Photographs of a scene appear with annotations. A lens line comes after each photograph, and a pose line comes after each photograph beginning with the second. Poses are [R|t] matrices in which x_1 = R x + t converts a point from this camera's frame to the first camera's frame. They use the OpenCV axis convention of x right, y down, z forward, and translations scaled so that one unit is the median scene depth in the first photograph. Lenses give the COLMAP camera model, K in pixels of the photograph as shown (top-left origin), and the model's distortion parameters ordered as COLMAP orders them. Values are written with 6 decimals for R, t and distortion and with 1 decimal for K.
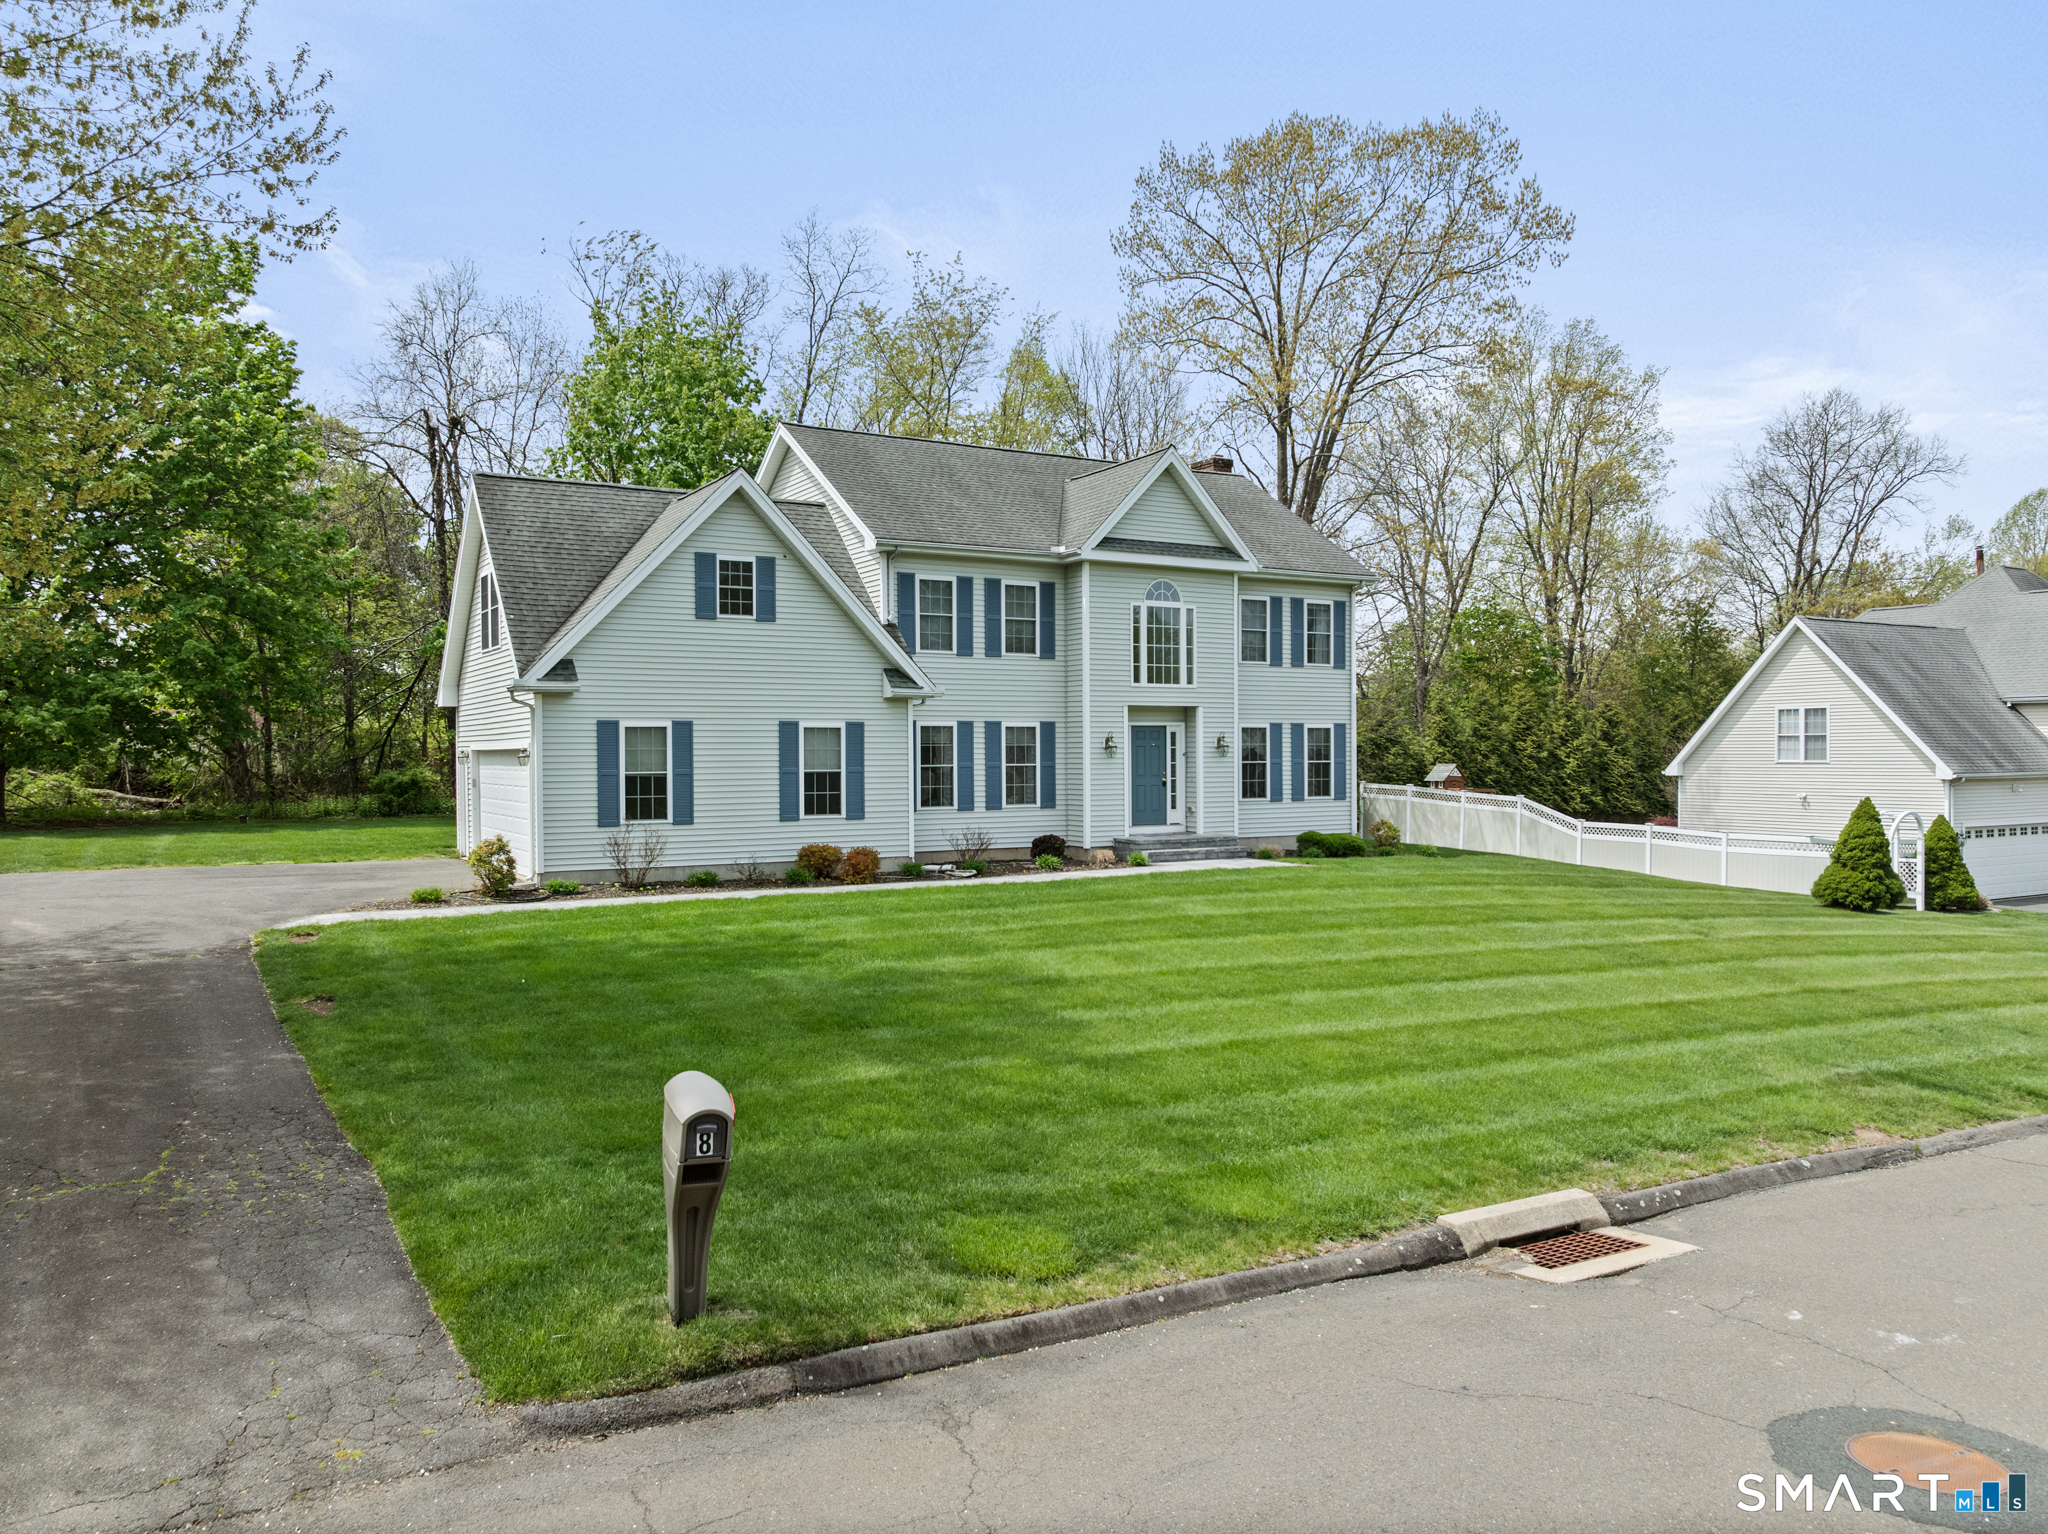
lens RADIAL K [[1441.7, 0, 1028.4], [0, 1441.7, 758.1], [0, 0, 1]] dist [-0.040150, 0.005771]
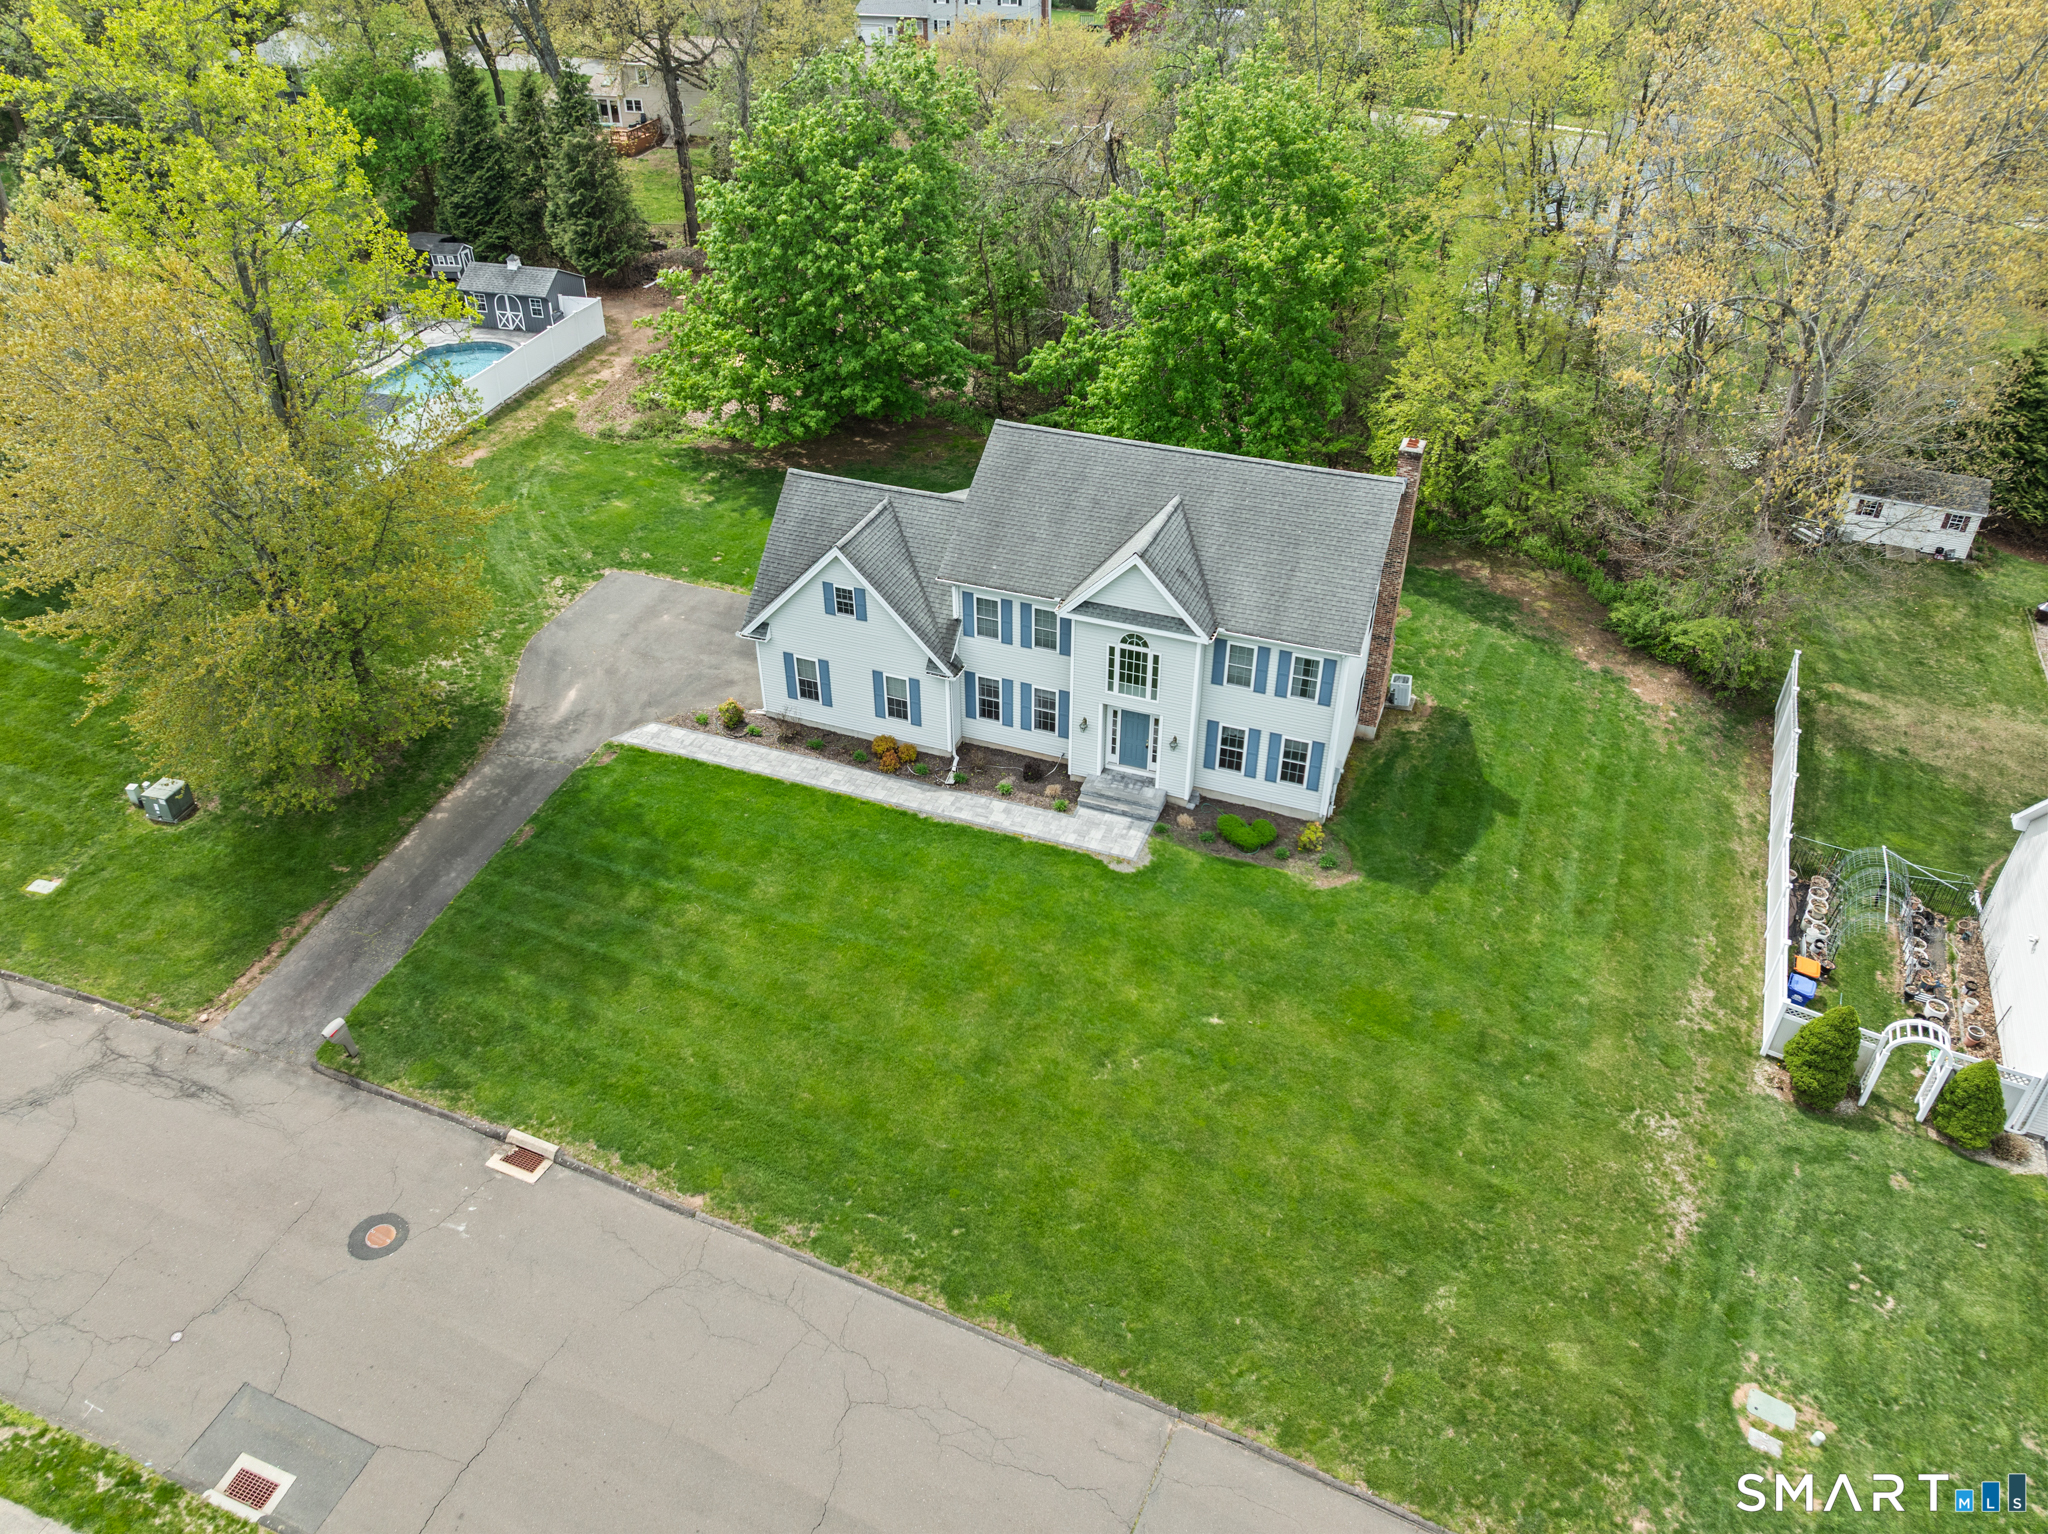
lens RADIAL K [[1441.7, 0, 1028.4], [0, 1441.7, 758.1], [0, 0, 1]] dist [-0.040150, 0.005771]
pose [[0.628553, 0.453891, -0.631588, 1.004971], [-0.010433, 0.816901, 0.576683, -0.863196], [0.777696, -0.355887, 0.518201, 0.161209]]
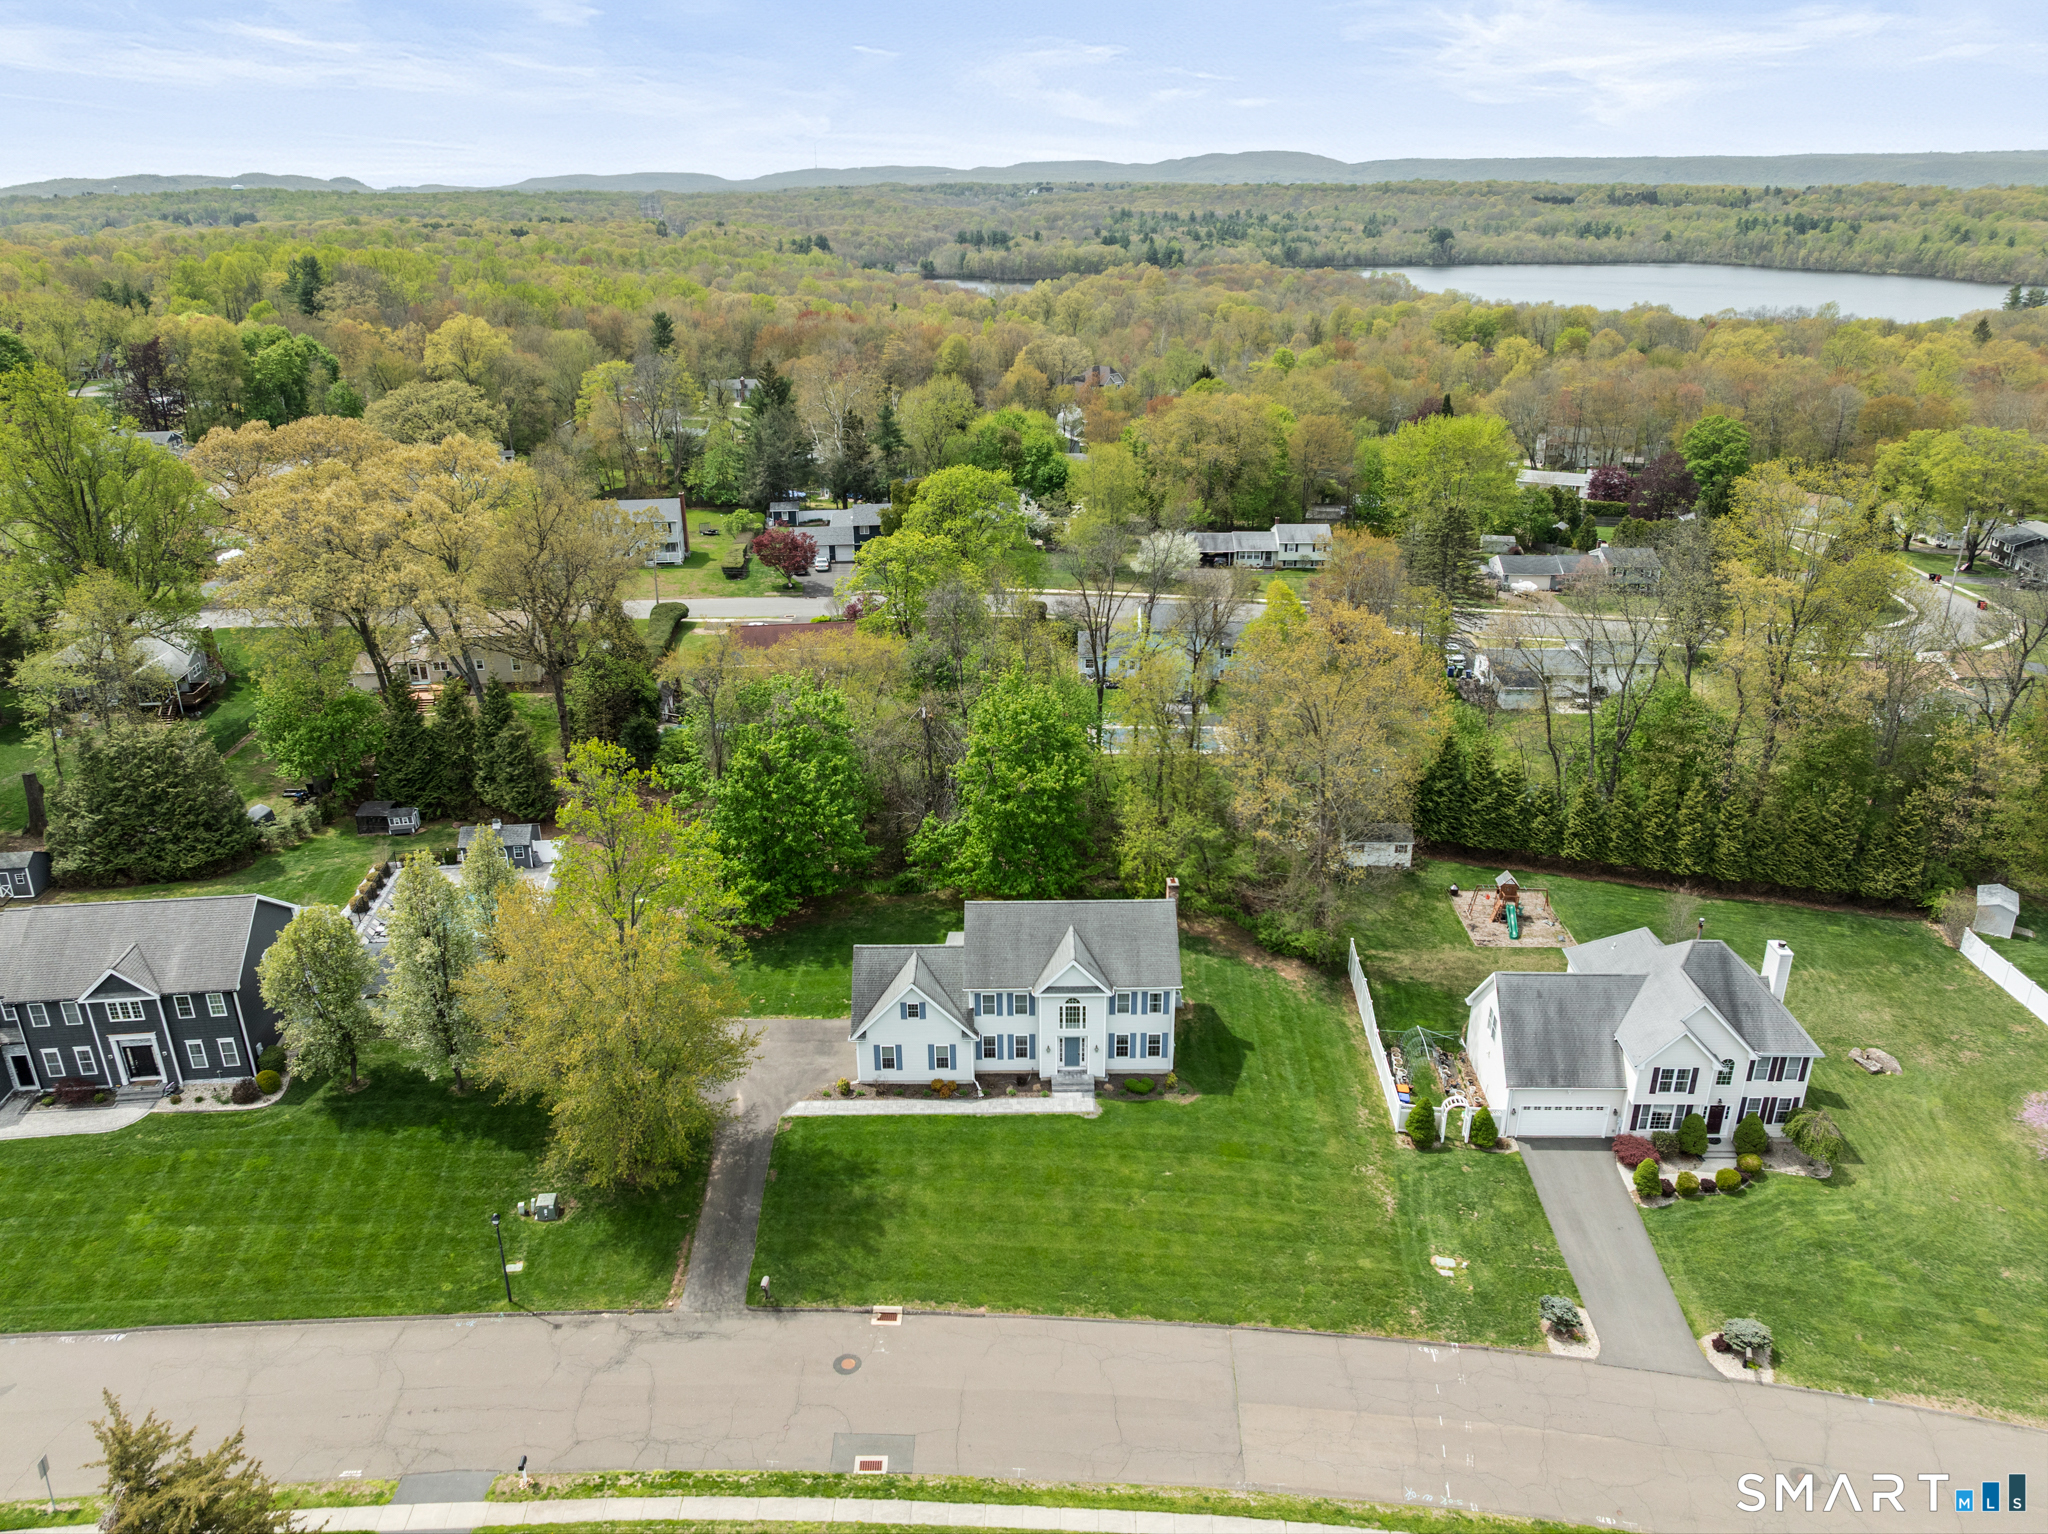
lens RADIAL K [[1441.7, 0, 1028.4], [0, 1441.7, 758.1], [0, 0, 1]] dist [-0.040150, 0.005771]
pose [[0.868081, 0.188620, -0.459192, 1.267683], [-0.004458, 0.927928, 0.372732, -1.666439], [0.496402, -0.321514, 0.806358, -1.198856]]
